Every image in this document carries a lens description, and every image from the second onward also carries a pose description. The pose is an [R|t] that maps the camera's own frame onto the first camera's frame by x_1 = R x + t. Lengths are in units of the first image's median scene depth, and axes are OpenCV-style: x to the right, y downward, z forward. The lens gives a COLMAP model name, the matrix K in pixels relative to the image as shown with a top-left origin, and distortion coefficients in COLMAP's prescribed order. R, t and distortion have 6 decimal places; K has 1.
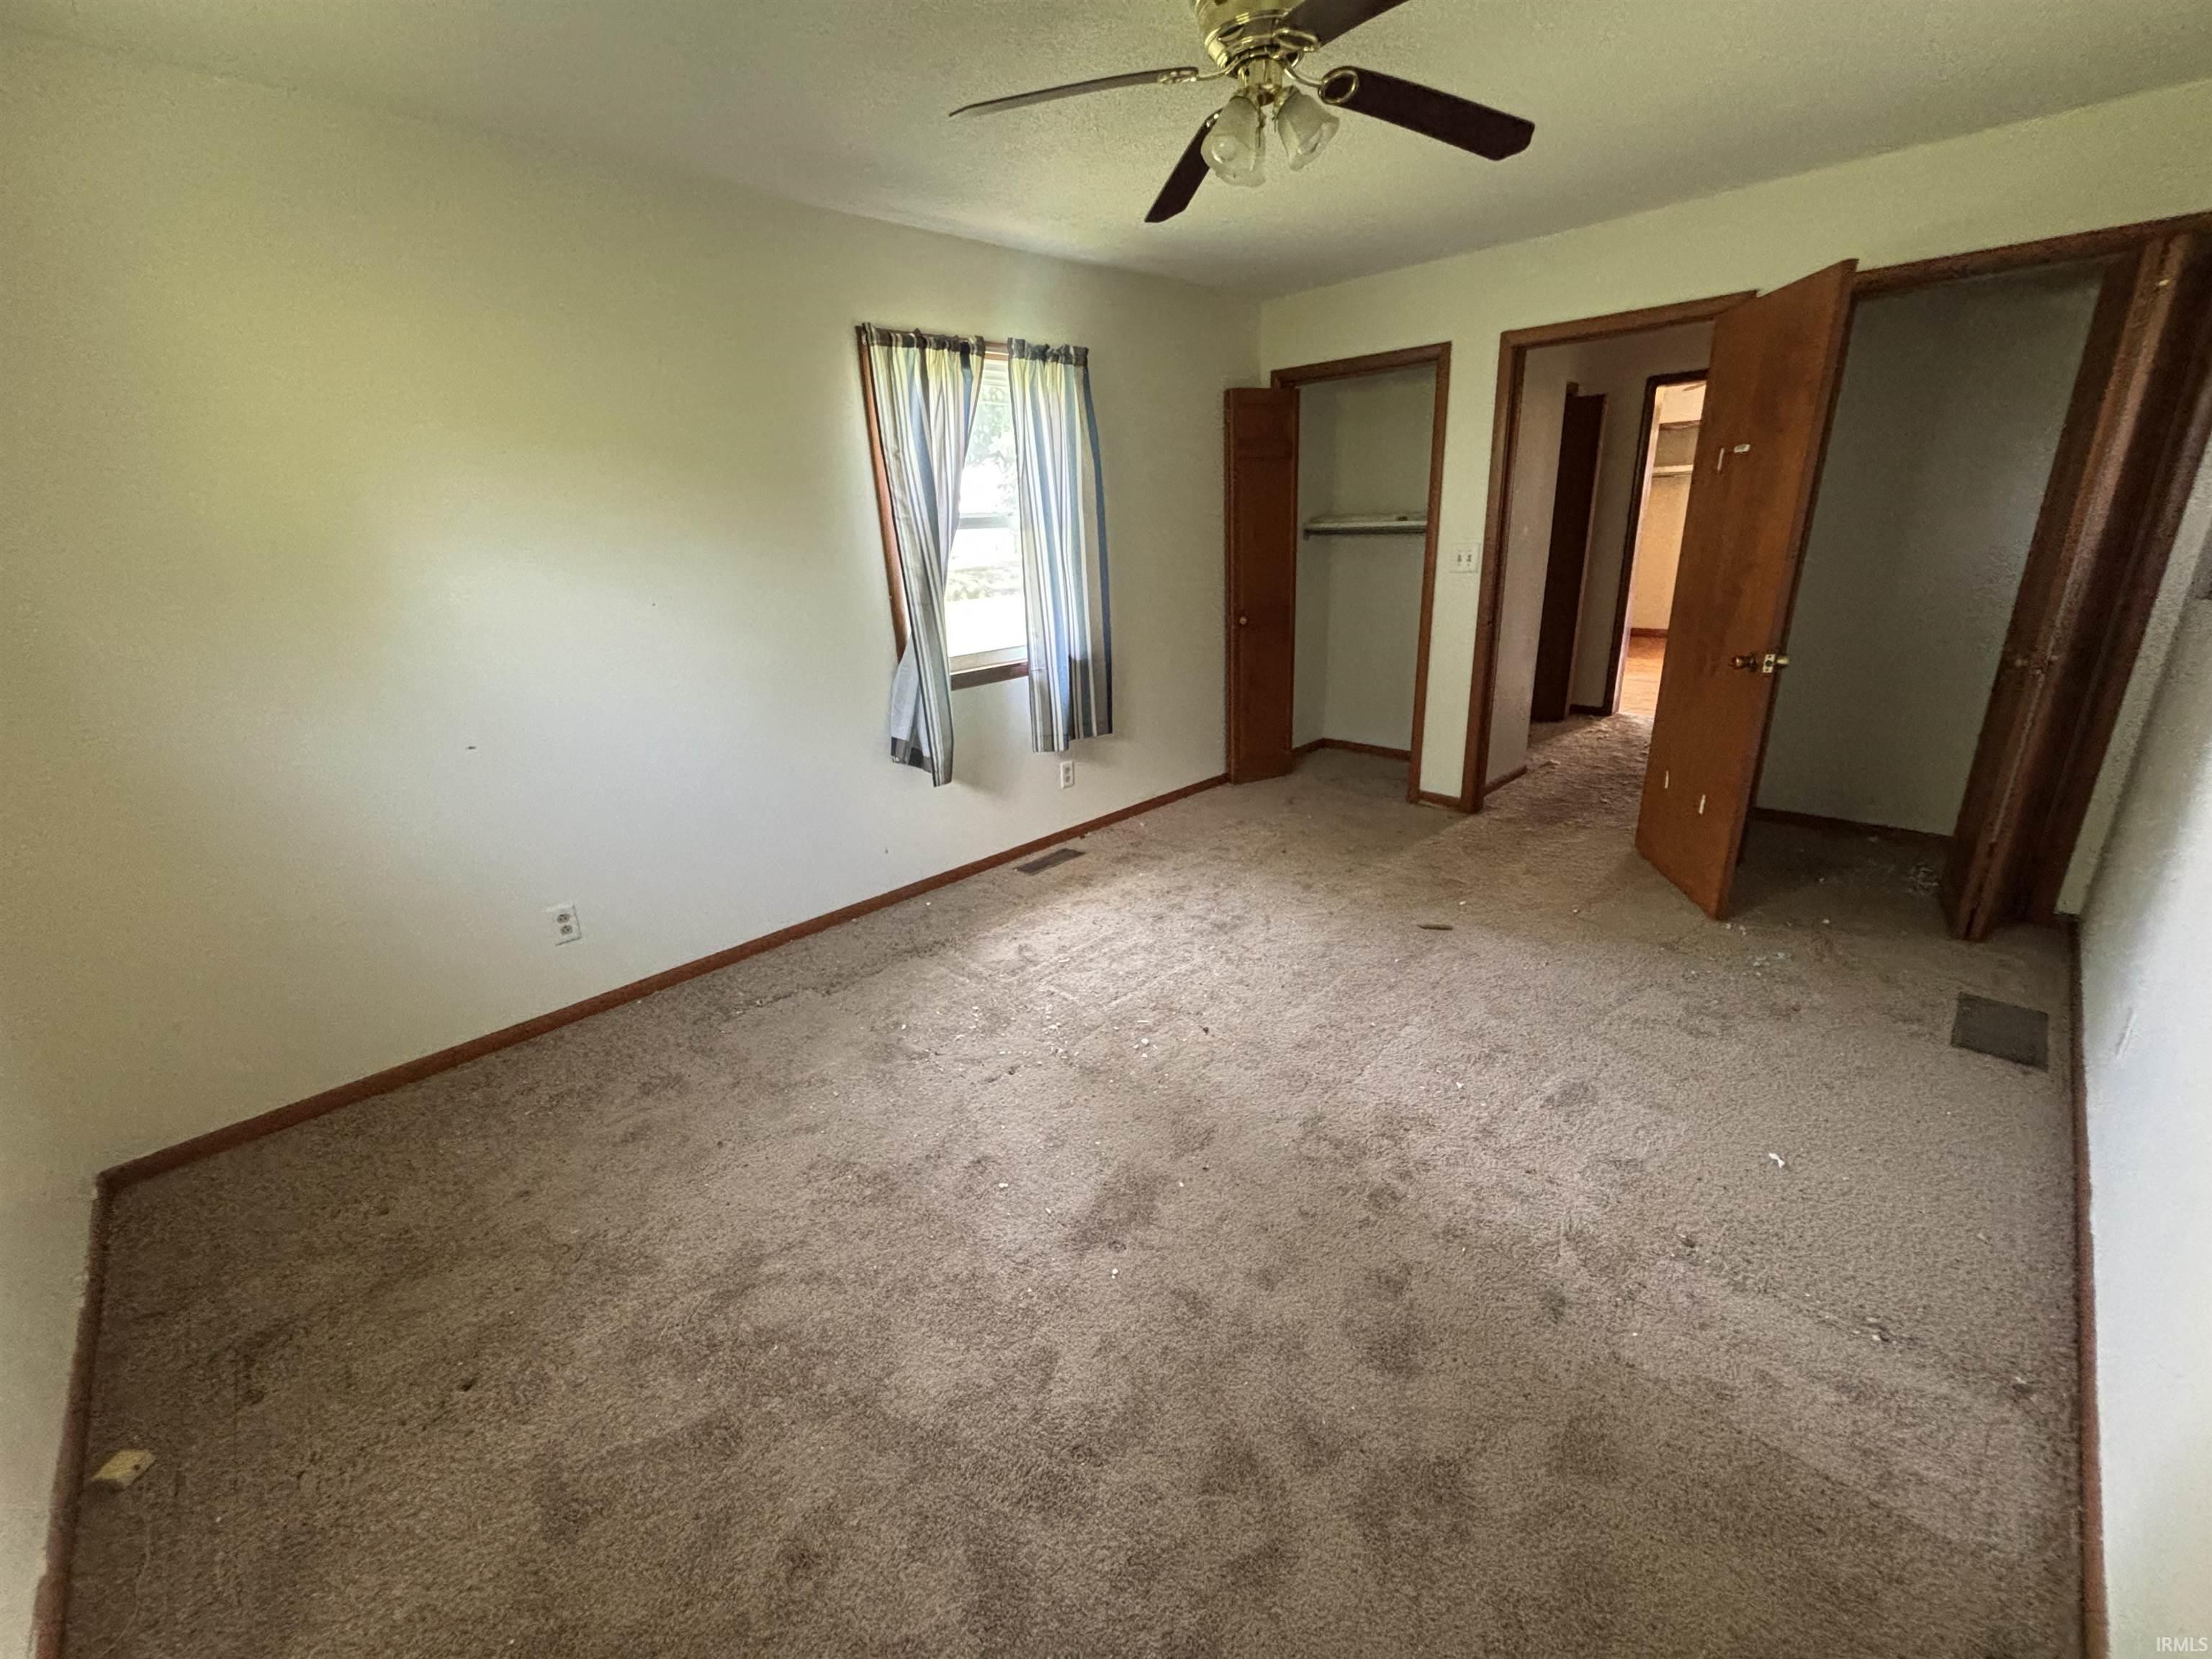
lens RADIAL K [[895.2, 0, 1103.1], [0, 895.2, 841.4], [0, 0, 1]] dist [0.002381, 0.000745]
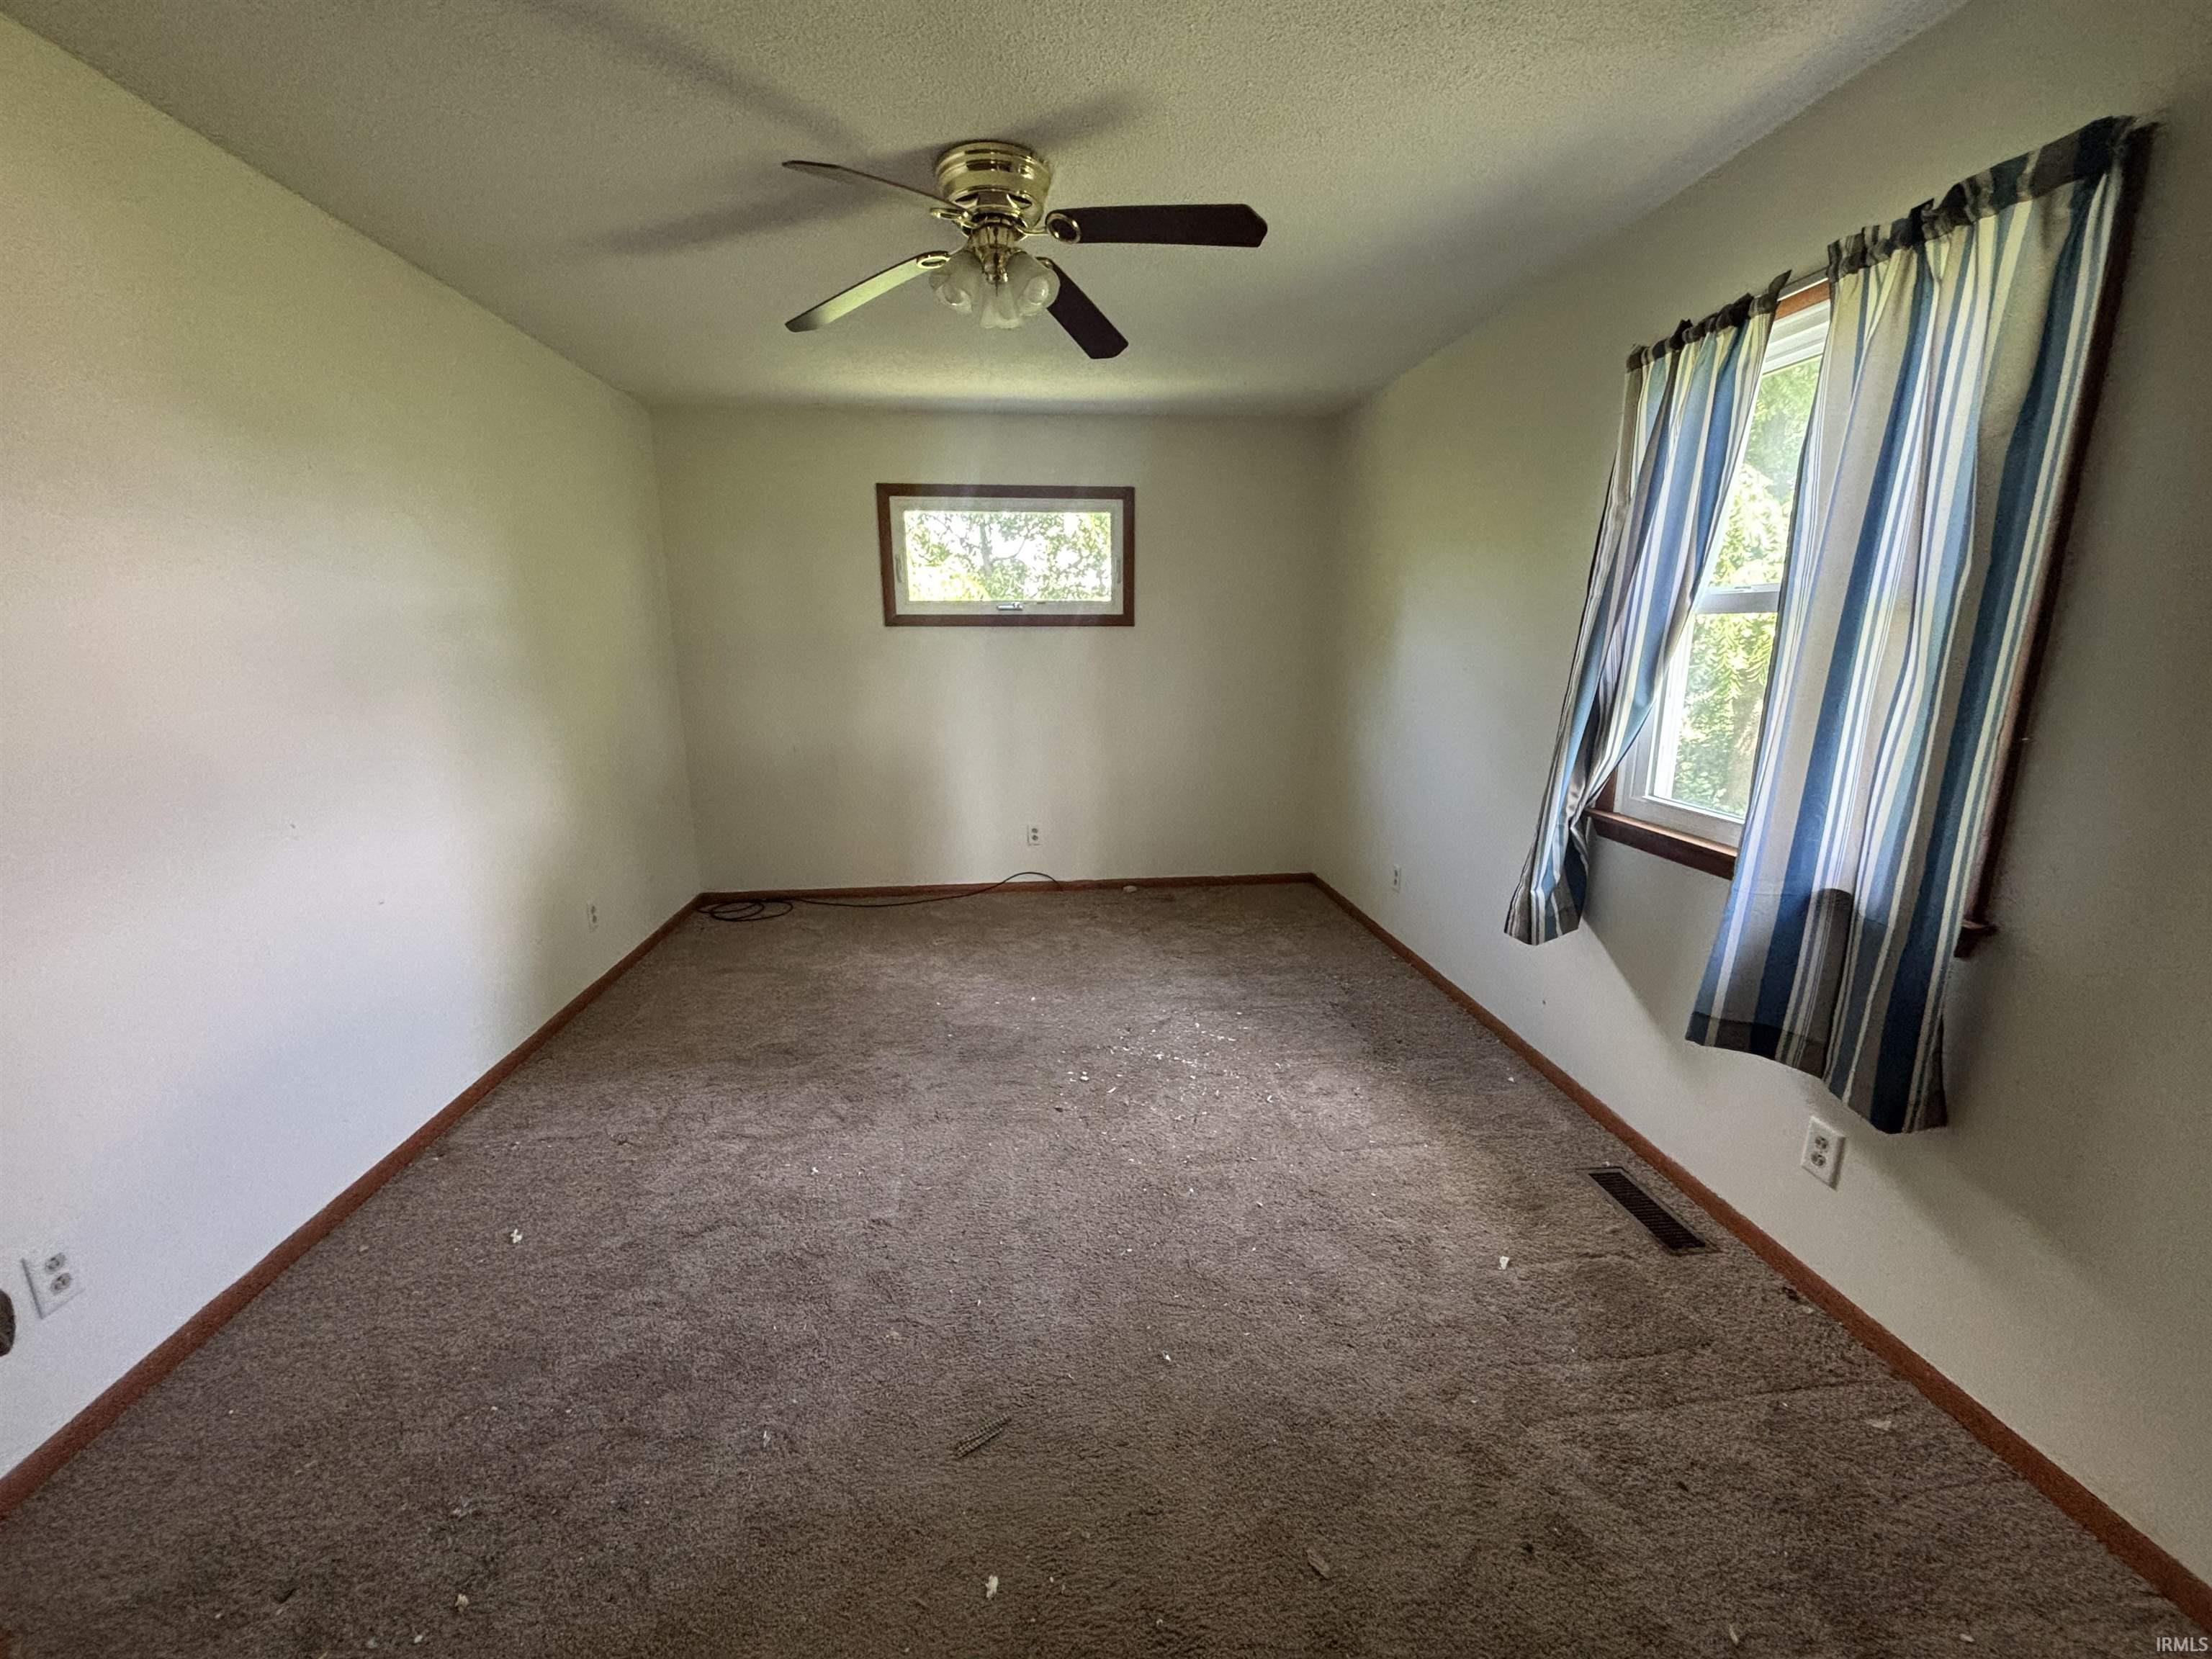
lens RADIAL K [[895.2, 0, 1099.7], [0, 895.2, 829.6], [0, 0, 1]] dist [0.002381, 0.000745]
pose [[-0.642783, 0.208072, -0.737249, 0.554512], [-0.228059, 0.866790, 0.443469, -0.375945], [0.731313, 0.453191, -0.509705, 1.020892]]
